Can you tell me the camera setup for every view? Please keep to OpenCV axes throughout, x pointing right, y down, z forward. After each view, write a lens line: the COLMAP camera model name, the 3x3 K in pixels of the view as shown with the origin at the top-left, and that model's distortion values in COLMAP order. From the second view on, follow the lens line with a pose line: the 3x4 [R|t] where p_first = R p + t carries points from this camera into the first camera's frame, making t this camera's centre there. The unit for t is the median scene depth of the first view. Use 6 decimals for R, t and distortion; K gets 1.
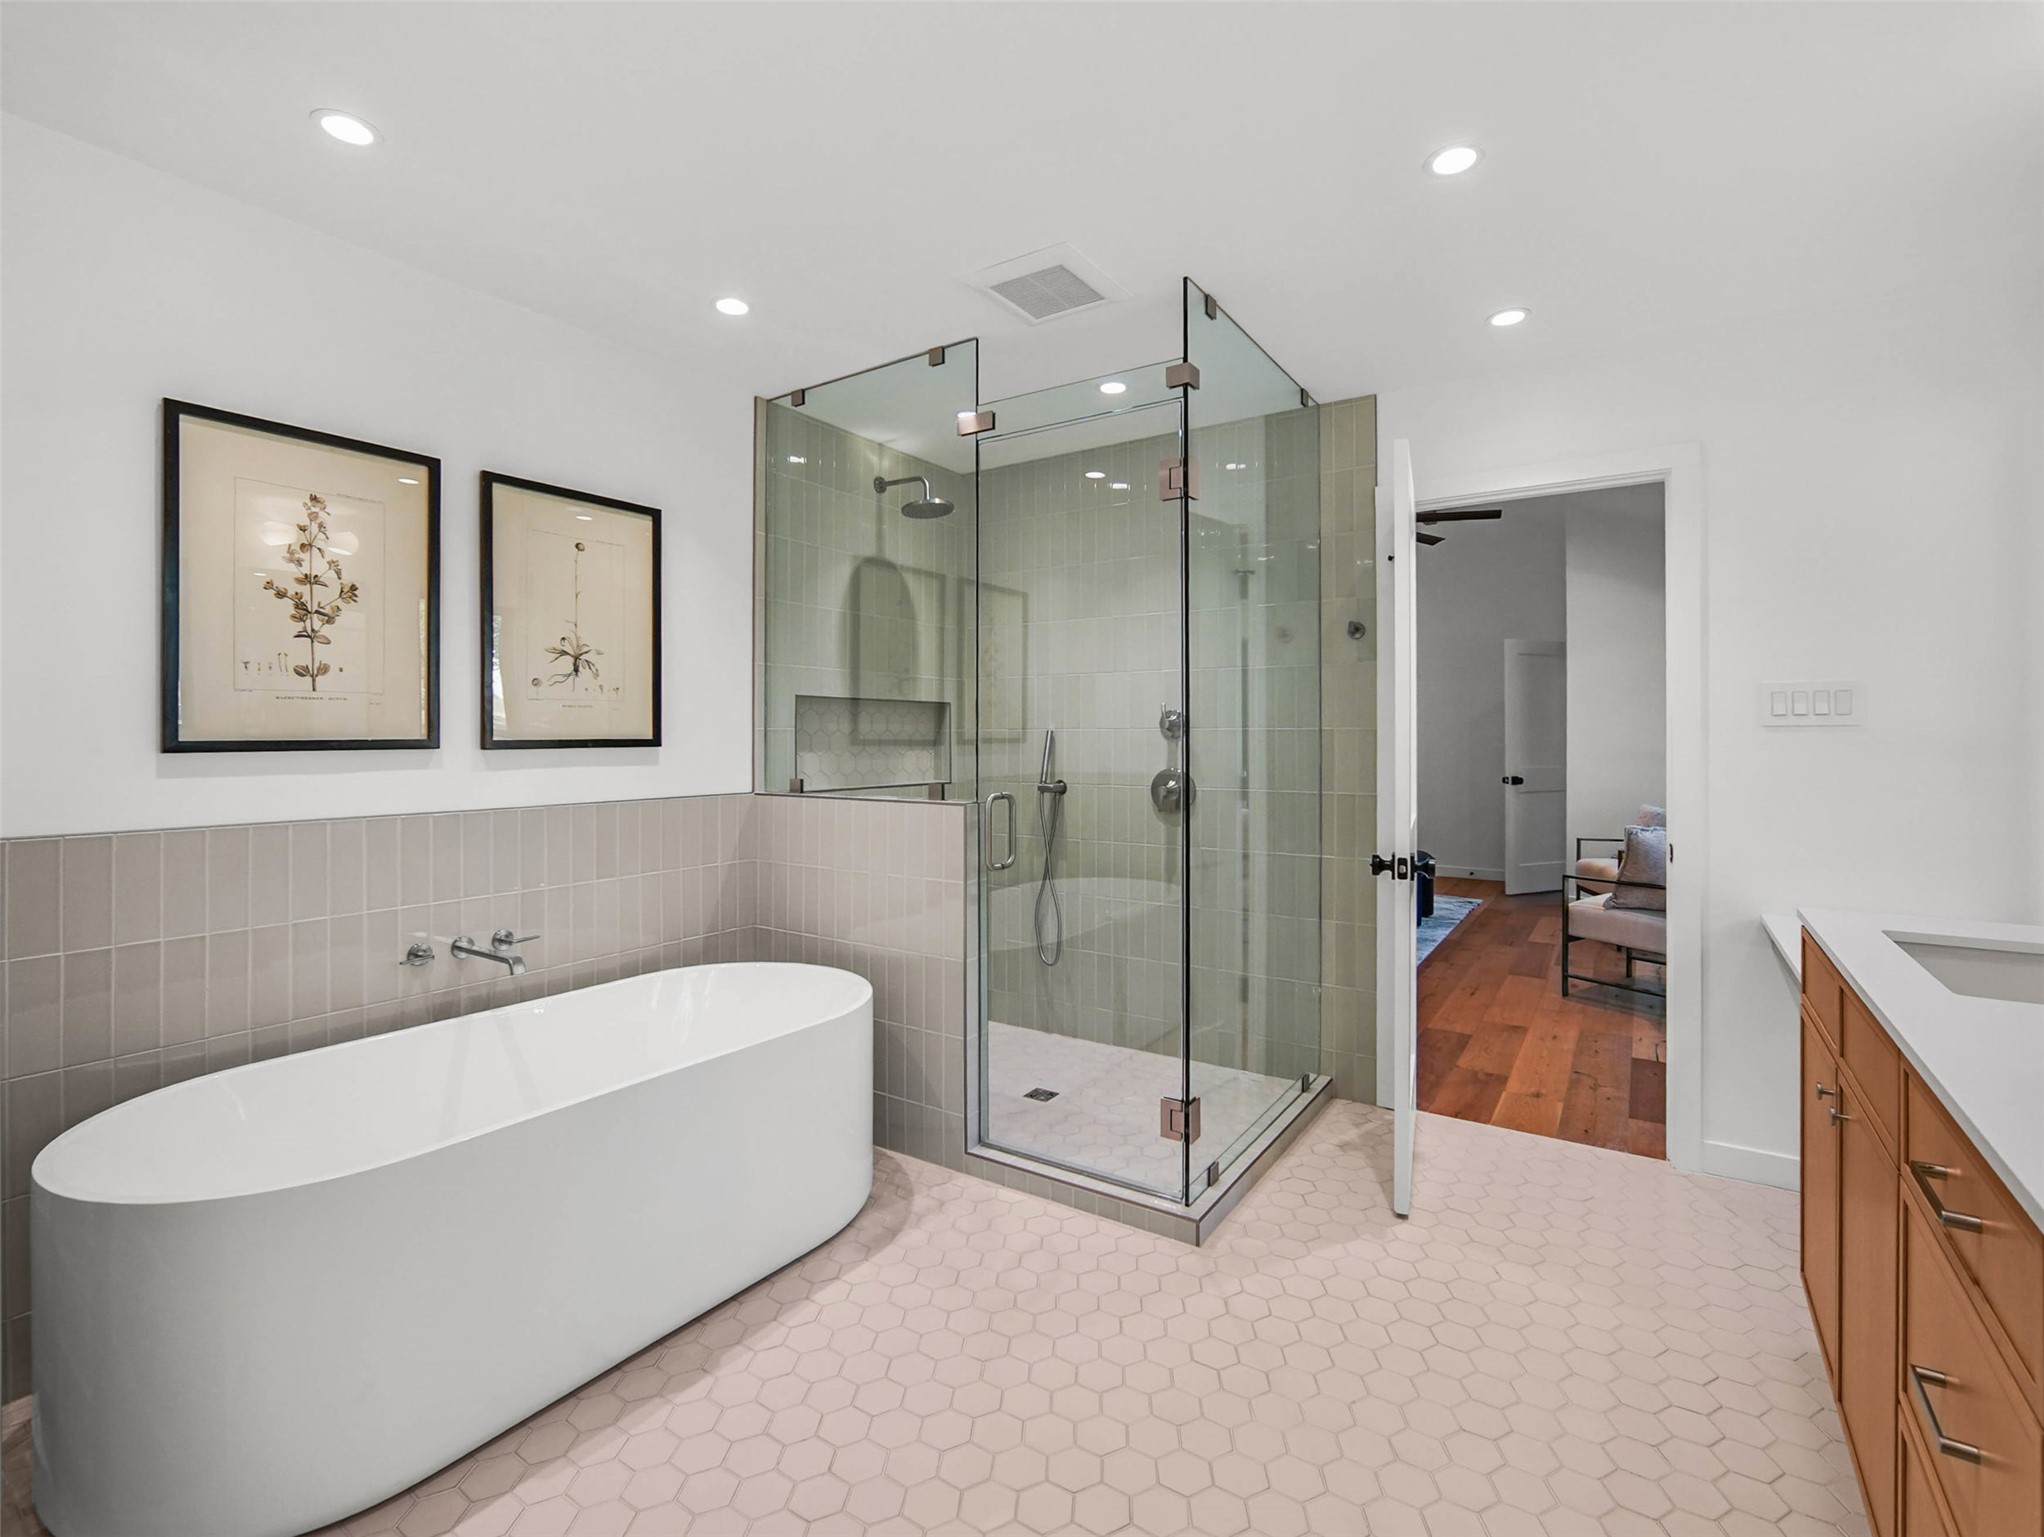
lens RADIAL K [[921.8, 0, 1018.5], [0, 921.8, 737.5], [0, 0, 1]] dist [-0.014939, 0.000498]
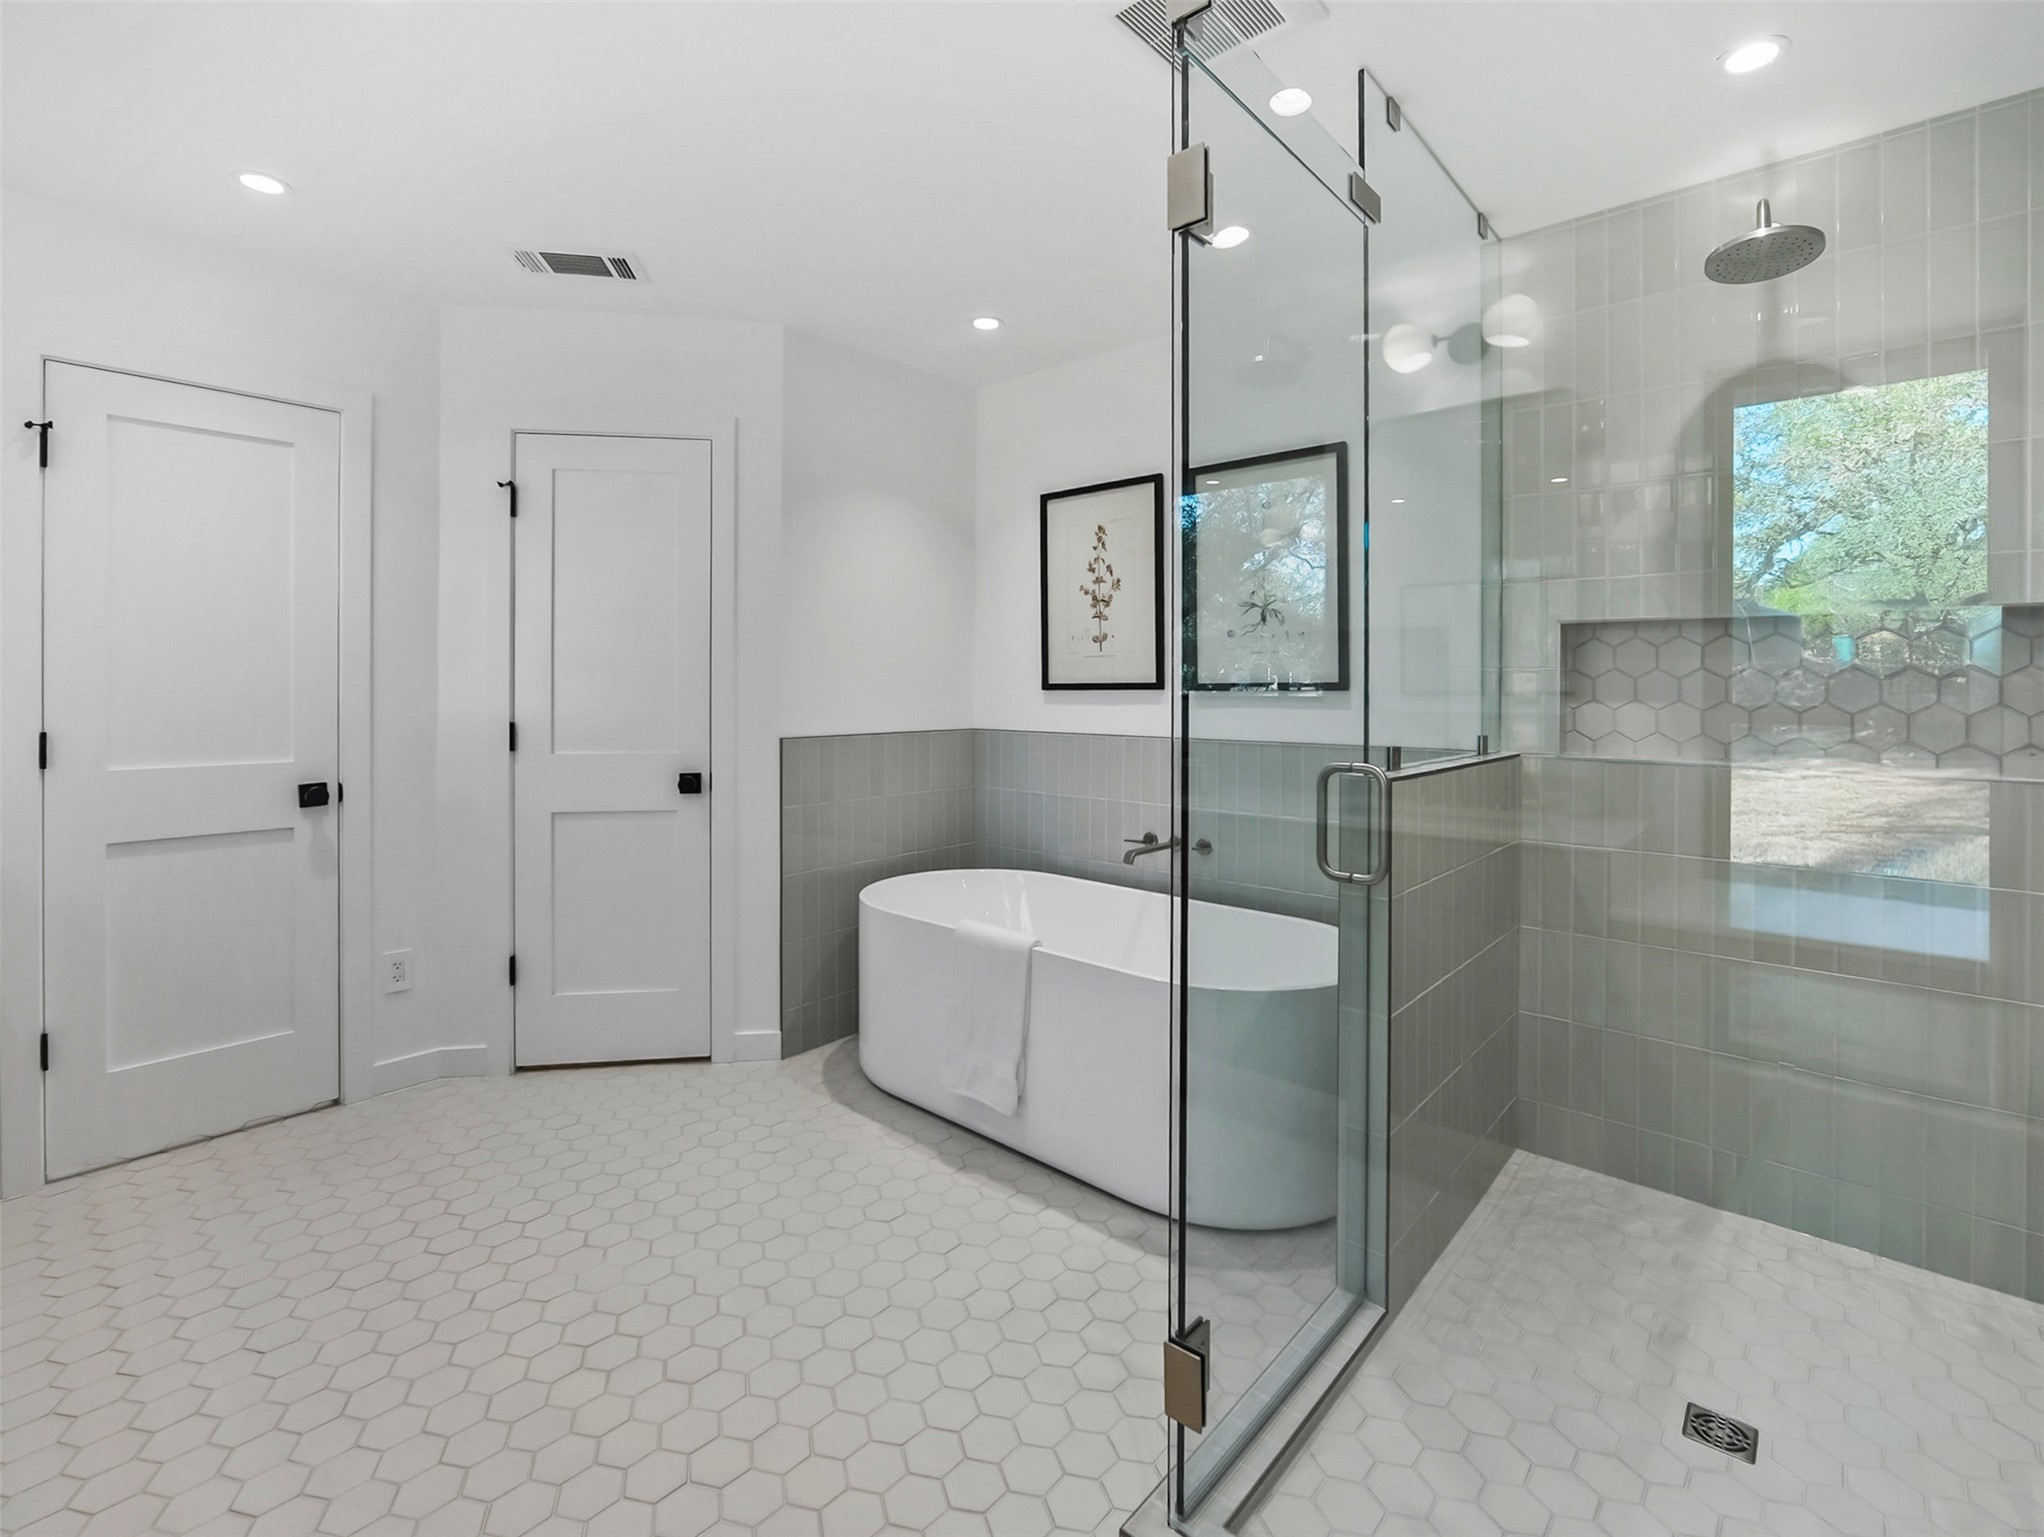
lens RADIAL K [[925.5, 0, 1046.5], [0, 925.5, 688.1], [0, 0, 1]] dist [-0.017777, 0.000151]
pose [[-0.107153, 0.009385, -0.994198, 0.806630], [0.001897, 0.999956, 0.009235, -0.003095], [0.994241, -0.000897, -0.107166, 1.078841]]
